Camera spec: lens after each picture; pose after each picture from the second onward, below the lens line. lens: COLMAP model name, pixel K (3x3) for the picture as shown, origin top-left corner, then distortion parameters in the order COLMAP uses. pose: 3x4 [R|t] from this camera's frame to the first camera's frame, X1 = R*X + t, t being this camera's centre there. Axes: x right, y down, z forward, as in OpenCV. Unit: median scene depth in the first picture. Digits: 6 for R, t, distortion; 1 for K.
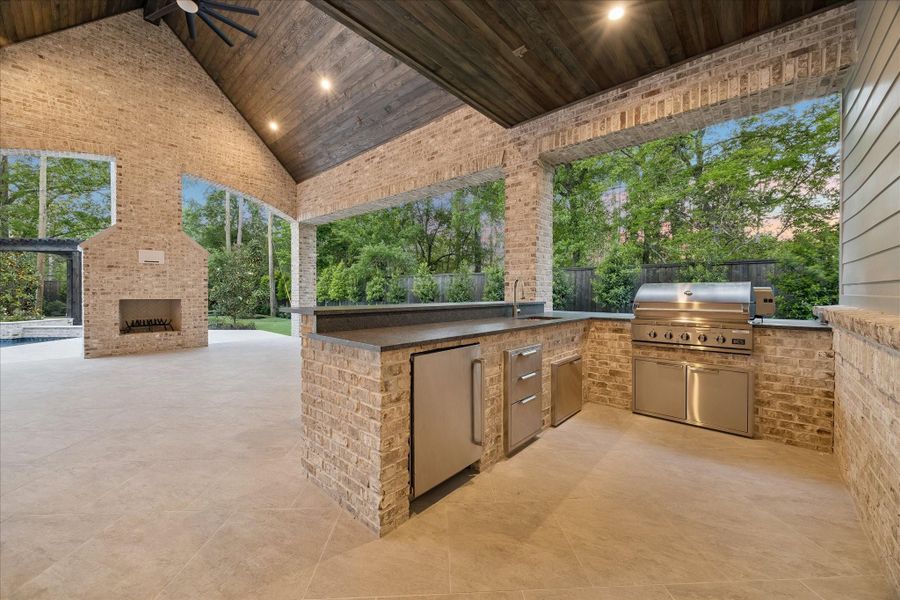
lens RADIAL K [[342.4, 0, 450.0], [0, 342.4, 295.9], [0, 0, 1]] dist [0.000354, 0.000038]
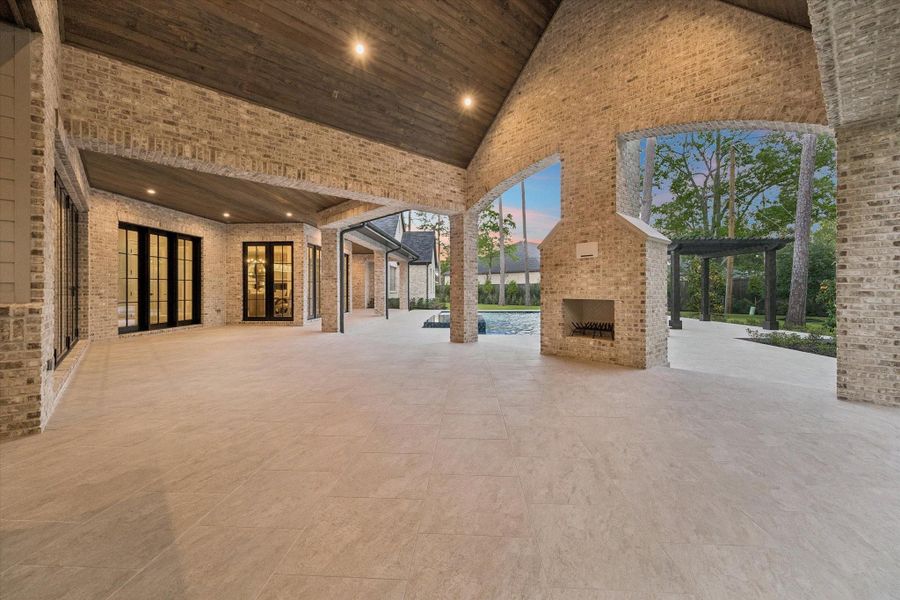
lens RADIAL K [[362.1, 0, 450.1], [0, 362.1, 291.4], [0, 0, 1]] dist [0.002384, 0.000275]
pose [[-0.092654, -0.000949, -0.995698, 0.069870], [-0.011631, 0.999932, 0.000129, -0.006853], [0.995630, 0.011593, -0.092659, 0.764608]]
